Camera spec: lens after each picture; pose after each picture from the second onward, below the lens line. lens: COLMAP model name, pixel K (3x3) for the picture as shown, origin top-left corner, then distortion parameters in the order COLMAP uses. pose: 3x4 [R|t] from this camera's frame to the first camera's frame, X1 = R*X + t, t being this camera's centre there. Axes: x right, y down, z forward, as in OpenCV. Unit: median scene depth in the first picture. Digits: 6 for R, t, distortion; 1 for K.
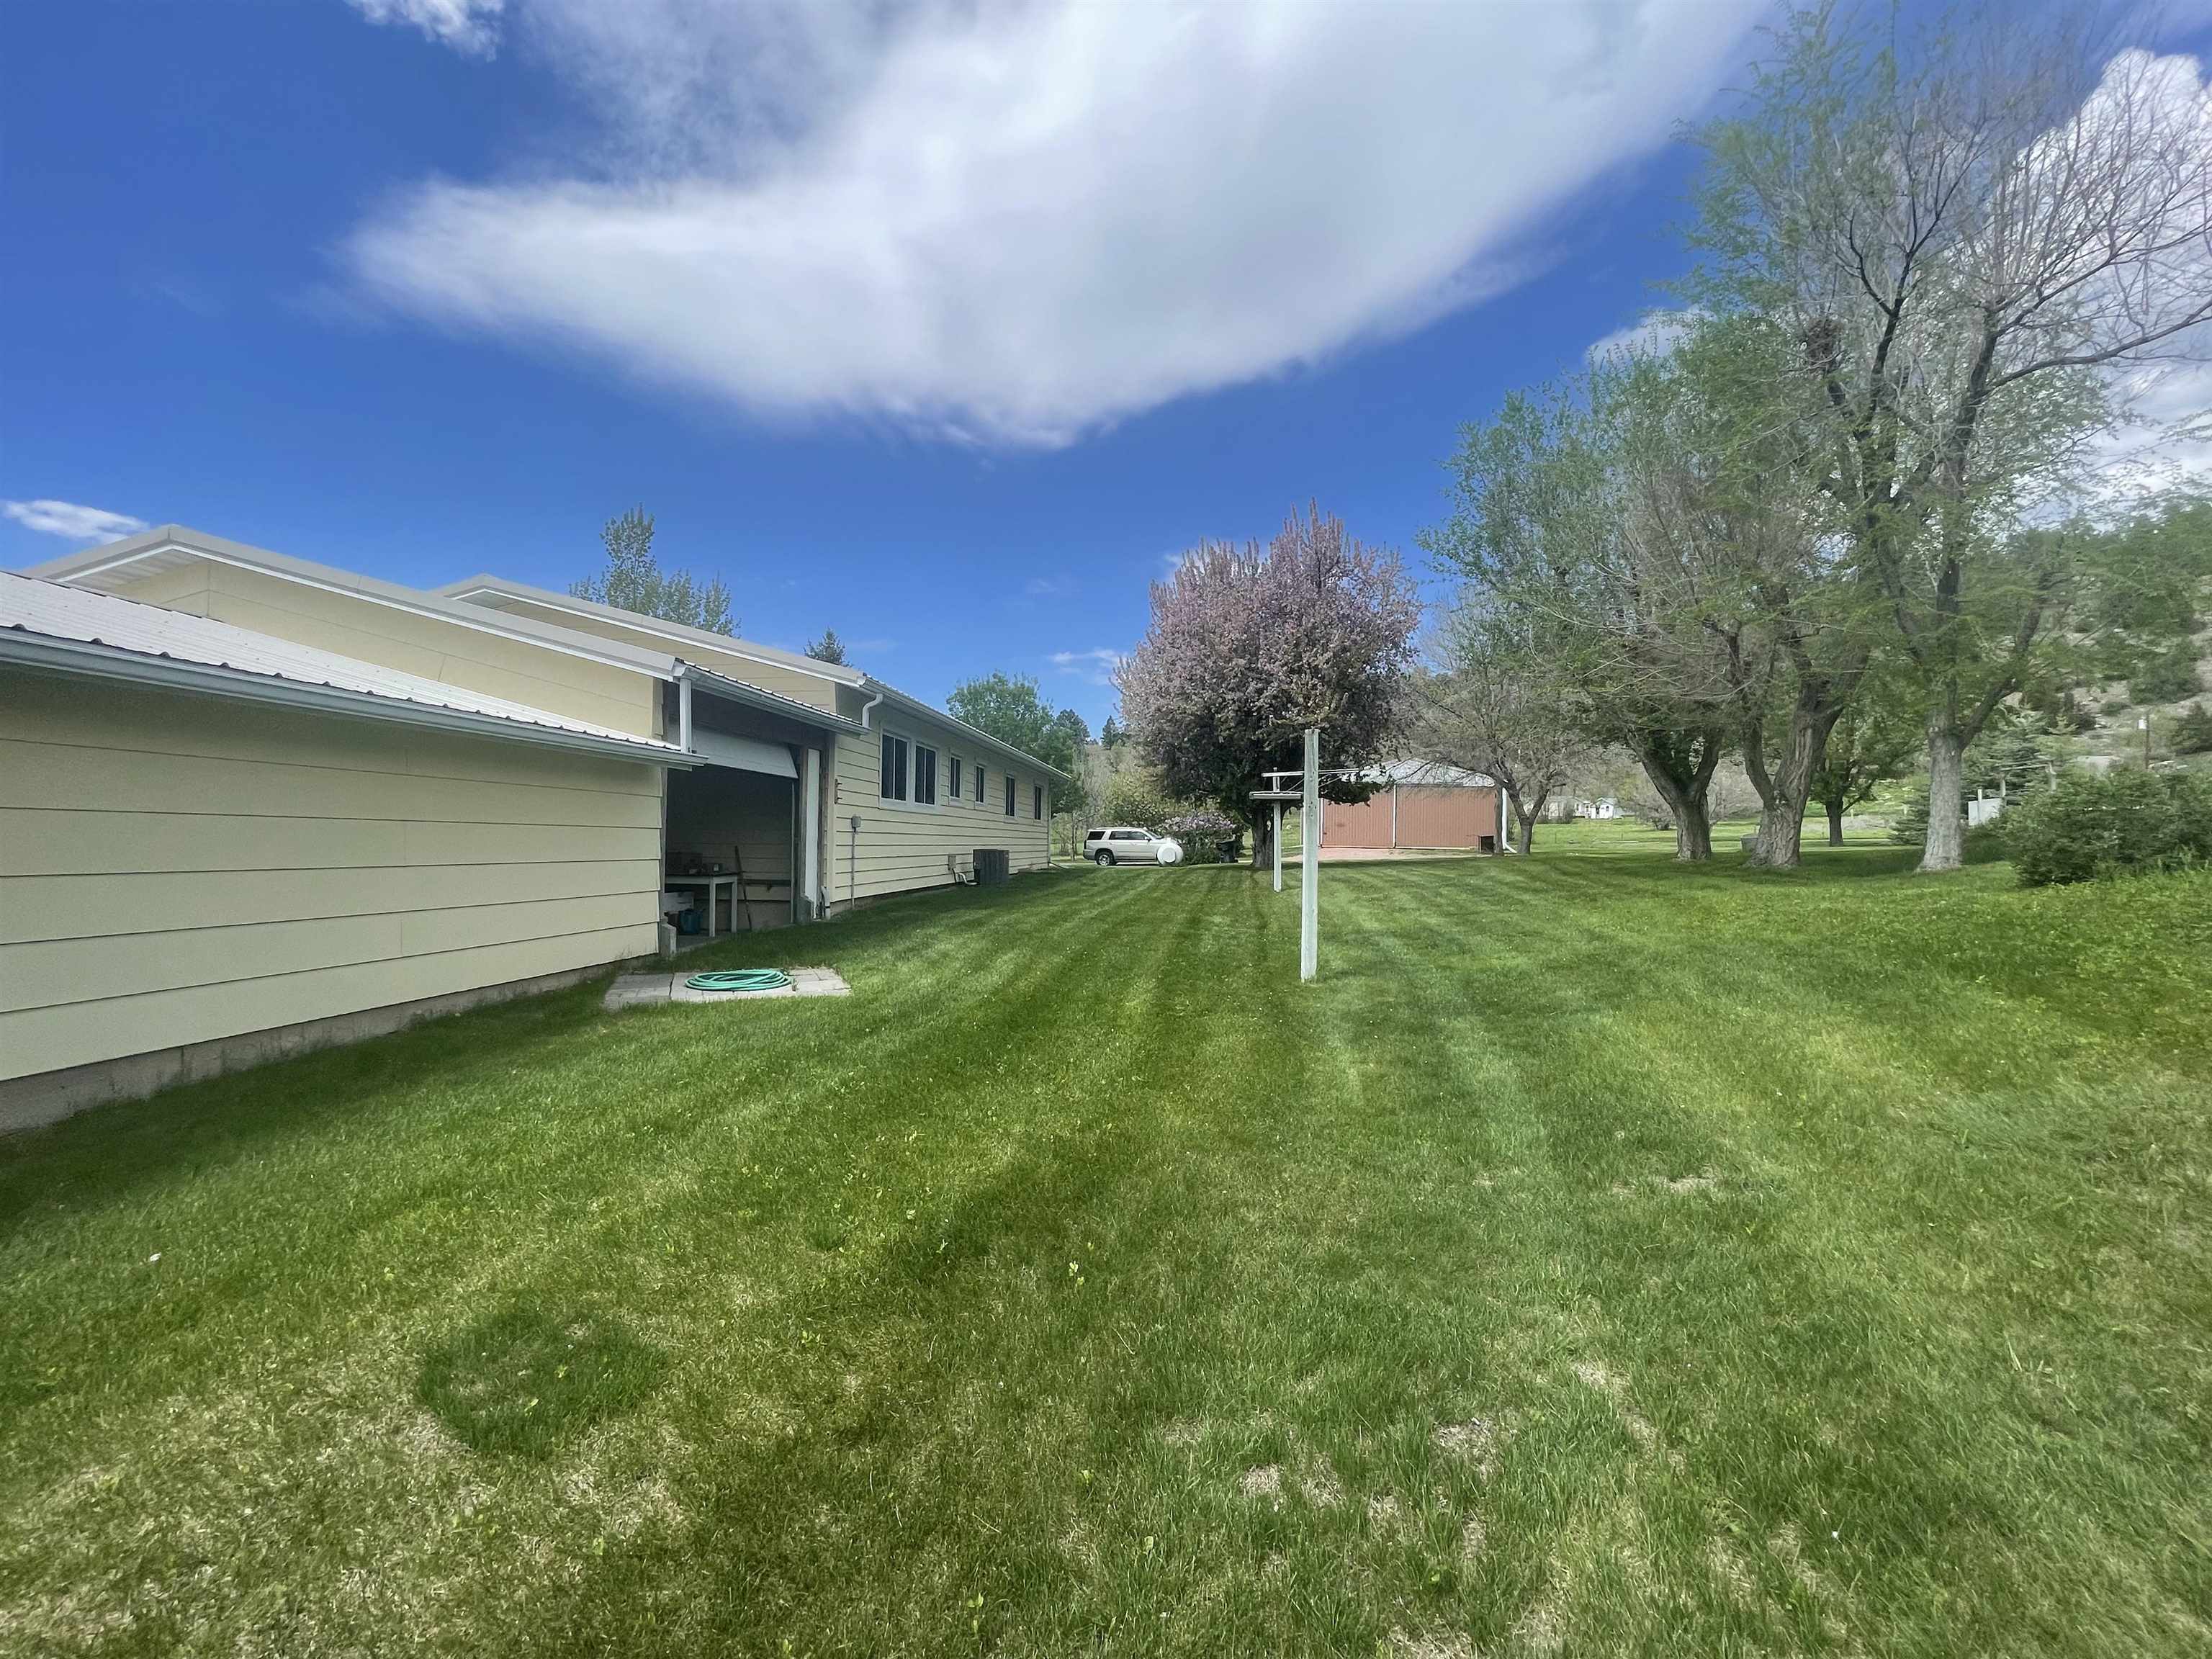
lens RADIAL K [[911.0, 0, 1106.0], [0, 911.0, 829.5], [0, 0, 1]] dist [-0.000041, 0.000323]
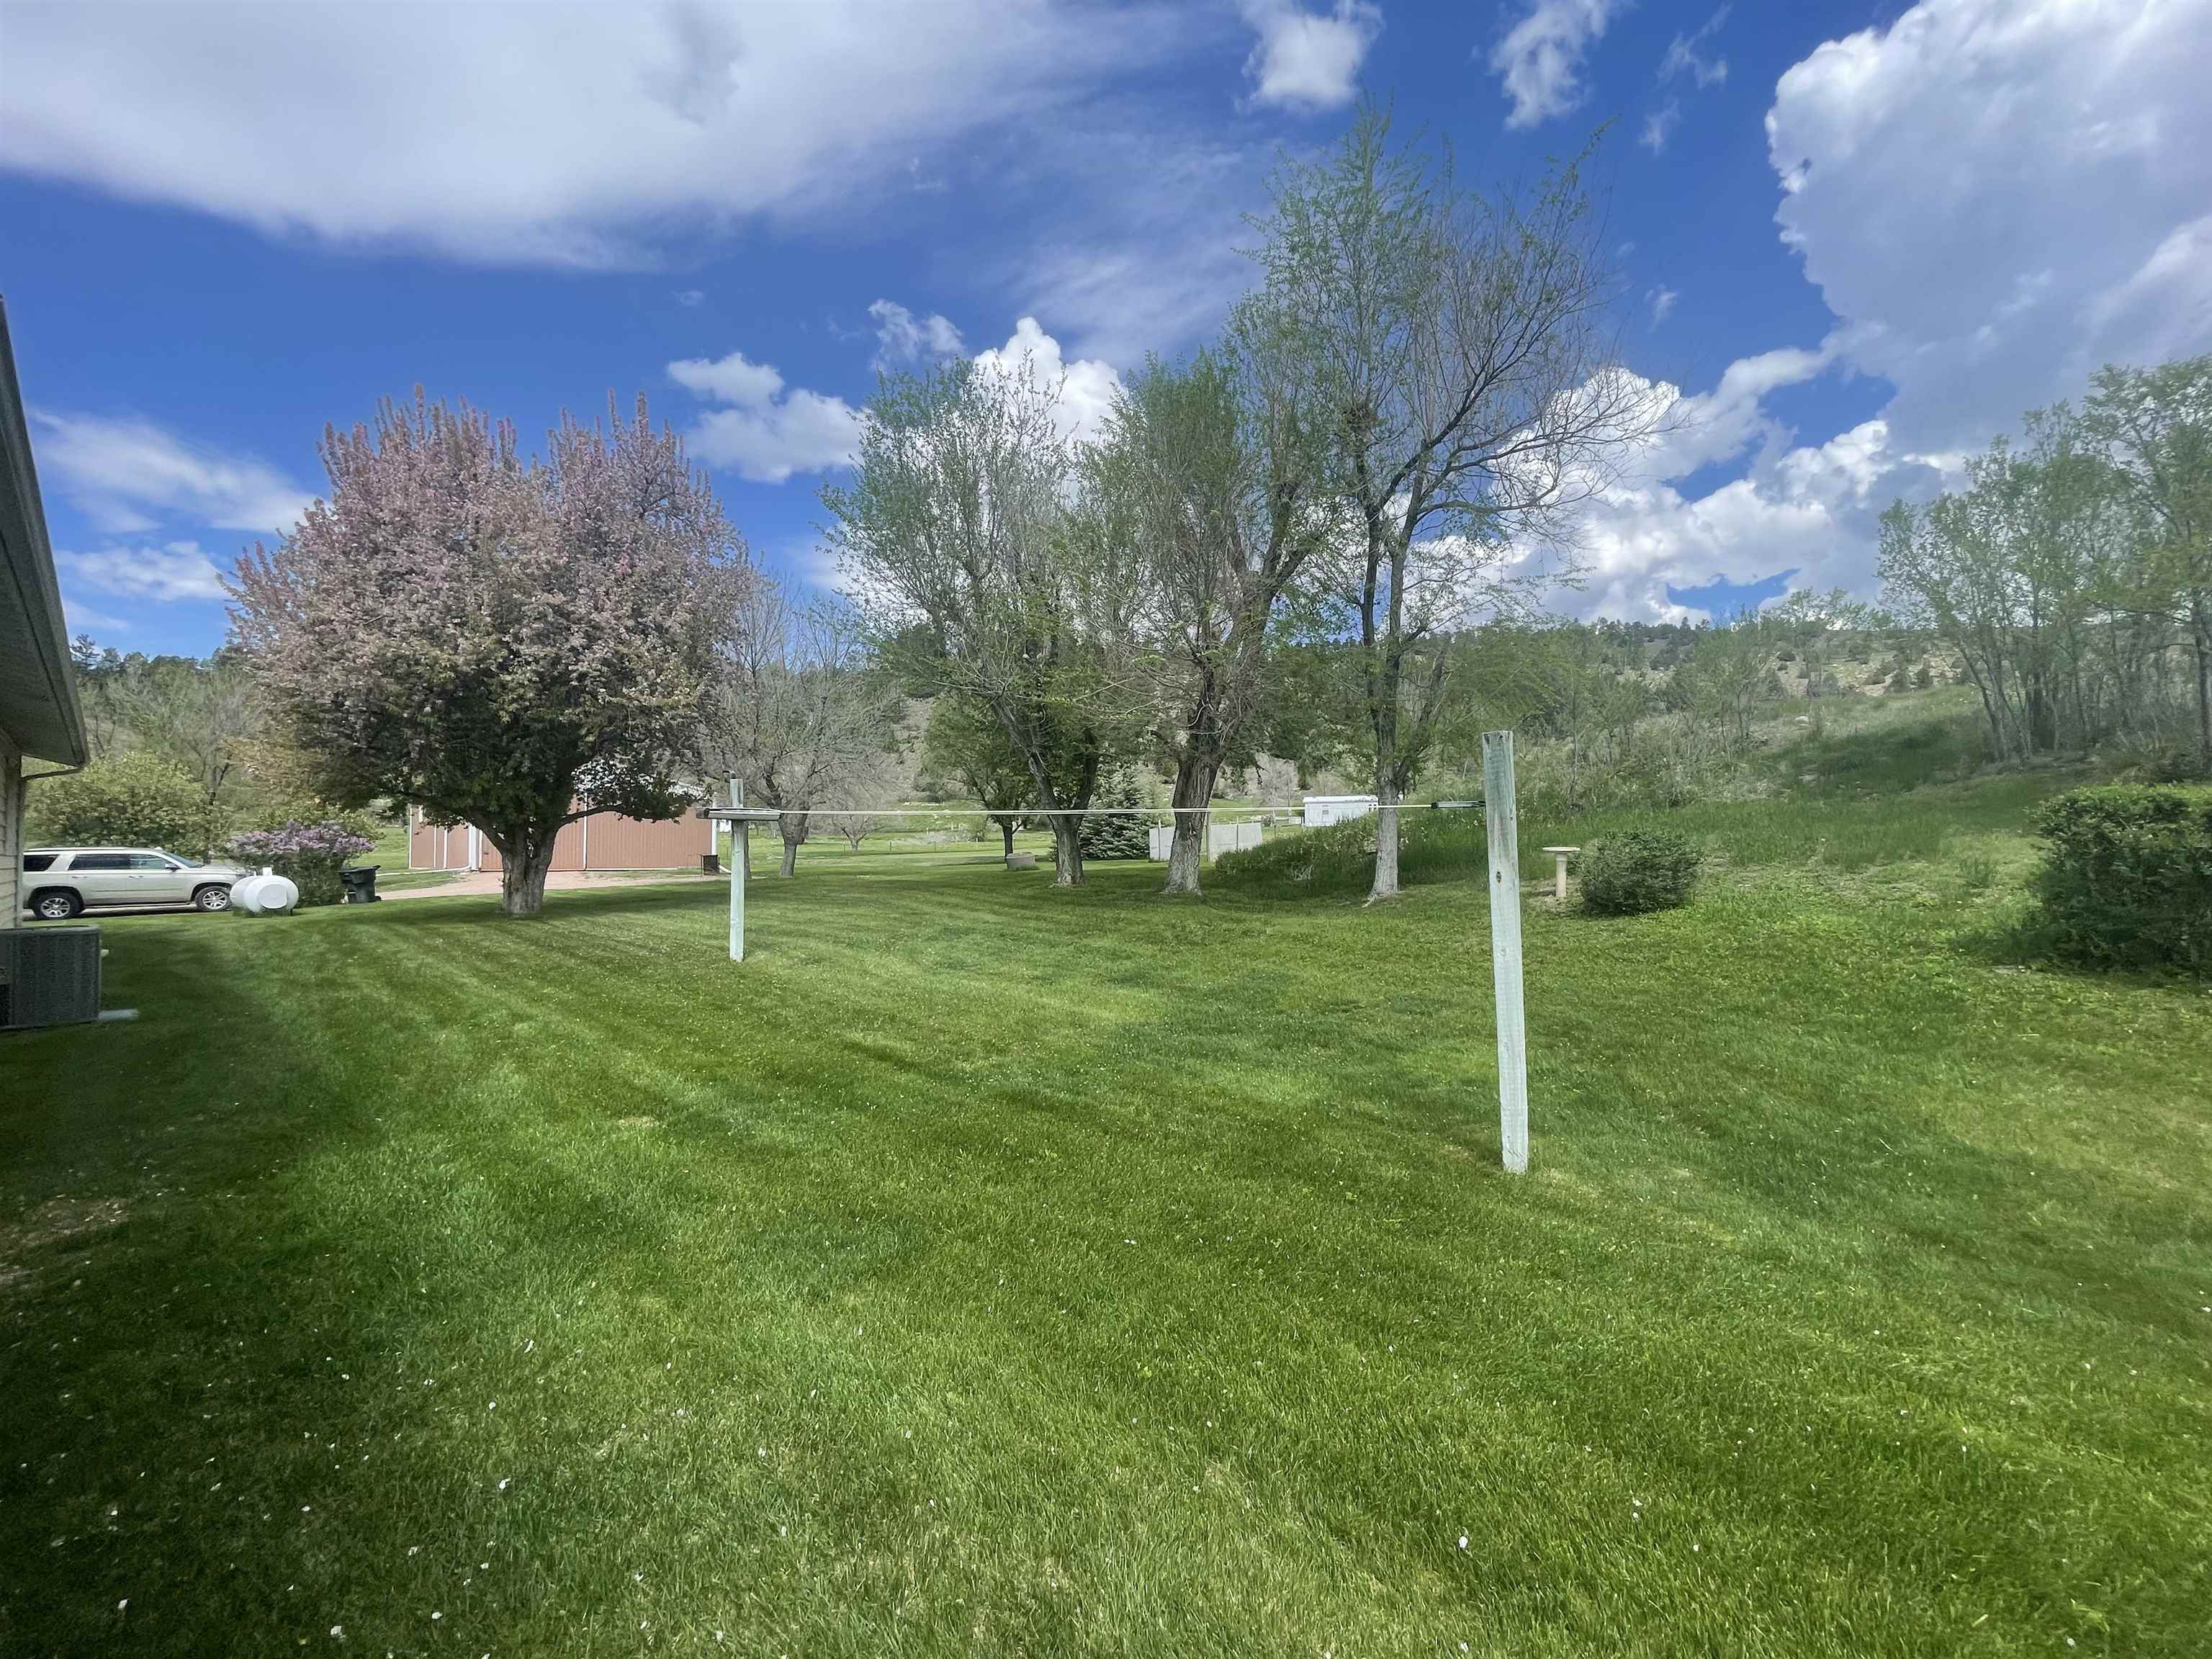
lens RADIAL K [[911.0, 0, 1106.0], [0, 911.0, 829.5], [0, 0, 1]] dist [-0.000041, 0.000323]
pose [[0.590134, 0.008794, 0.807258, -0.072577], [-0.000241, 0.999943, -0.010717, -0.007841], [-0.807305, 0.006131, 0.590102, 0.161660]]
